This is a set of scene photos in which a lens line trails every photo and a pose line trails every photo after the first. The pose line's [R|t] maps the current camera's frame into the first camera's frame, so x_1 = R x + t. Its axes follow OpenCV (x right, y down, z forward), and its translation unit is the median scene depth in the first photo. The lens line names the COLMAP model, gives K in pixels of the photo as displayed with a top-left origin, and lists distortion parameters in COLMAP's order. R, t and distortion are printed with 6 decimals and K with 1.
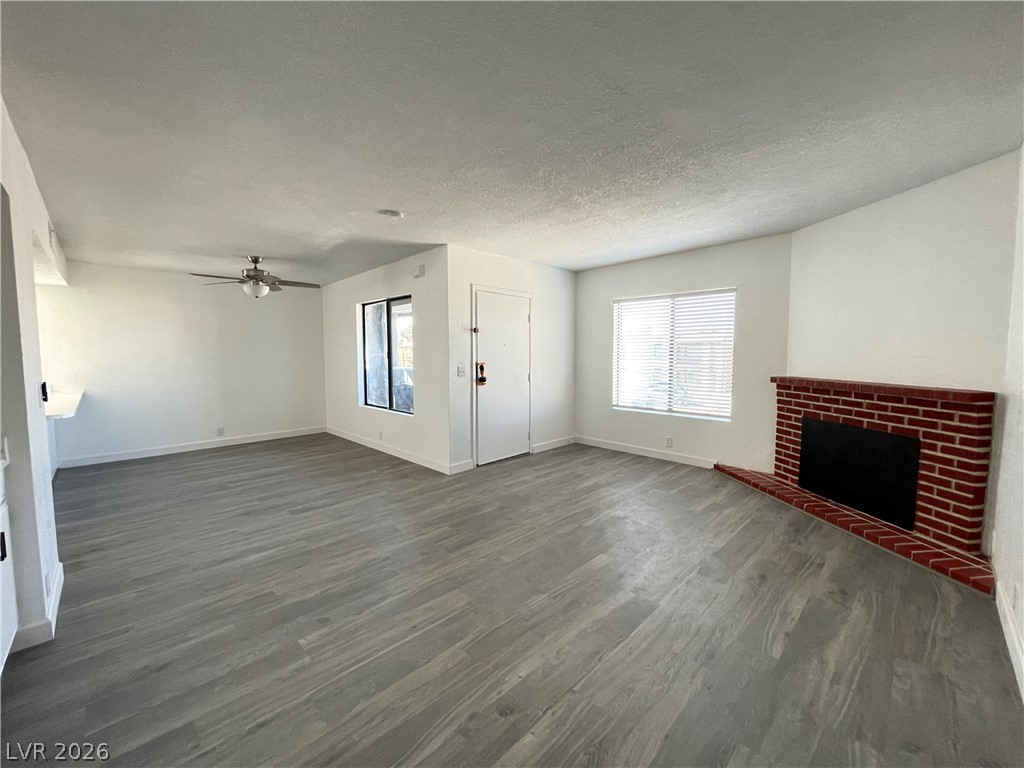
lens RADIAL K [[413.9, 0, 508.5], [0, 413.9, 380.8], [0, 0, 1]] dist [-0.002301, 0.000052]
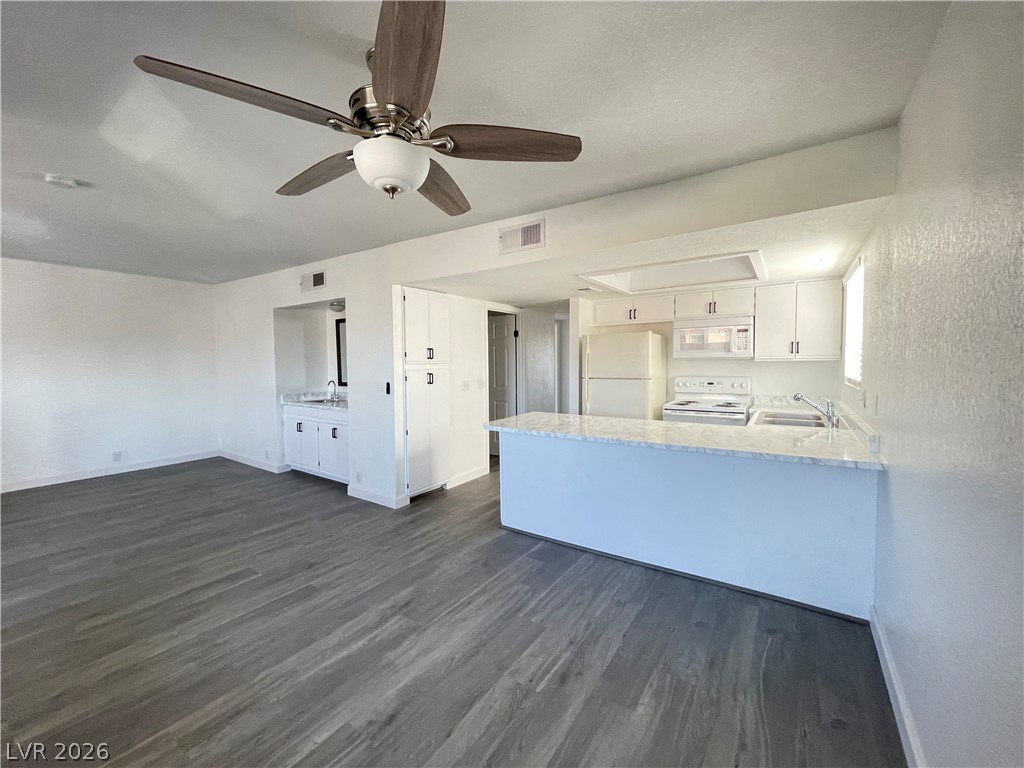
lens RADIAL K [[413.9, 0, 508.5], [0, 413.9, 380.8], [0, 0, 1]] dist [-0.002301, 0.000052]
pose [[-0.981911, 0.019771, -0.188311, -0.958298], [-0.002794, 0.992912, 0.118818, -0.150896], [0.189325, 0.117194, -0.974896, 2.016898]]
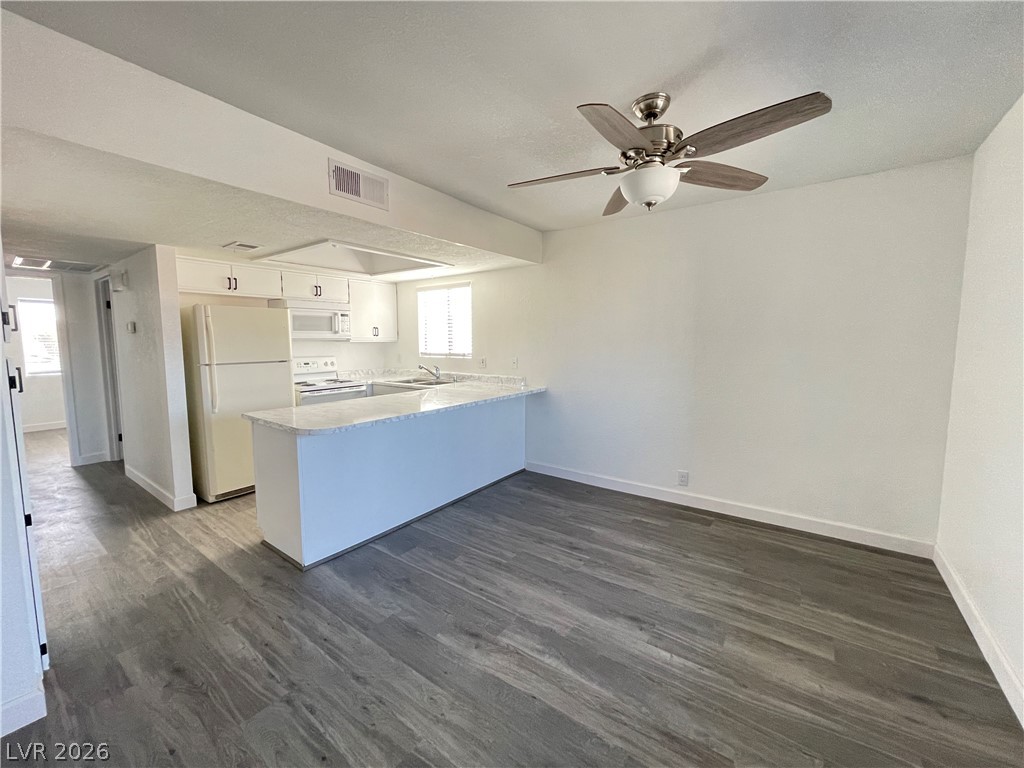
lens RADIAL K [[413.9, 0, 508.5], [0, 413.9, 380.8], [0, 0, 1]] dist [-0.002301, 0.000052]
pose [[0.153564, 0.096697, -0.983396, -0.333836], [-0.069025, 0.993819, 0.086943, -0.090402], [0.985725, 0.054528, 0.159289, 1.226649]]
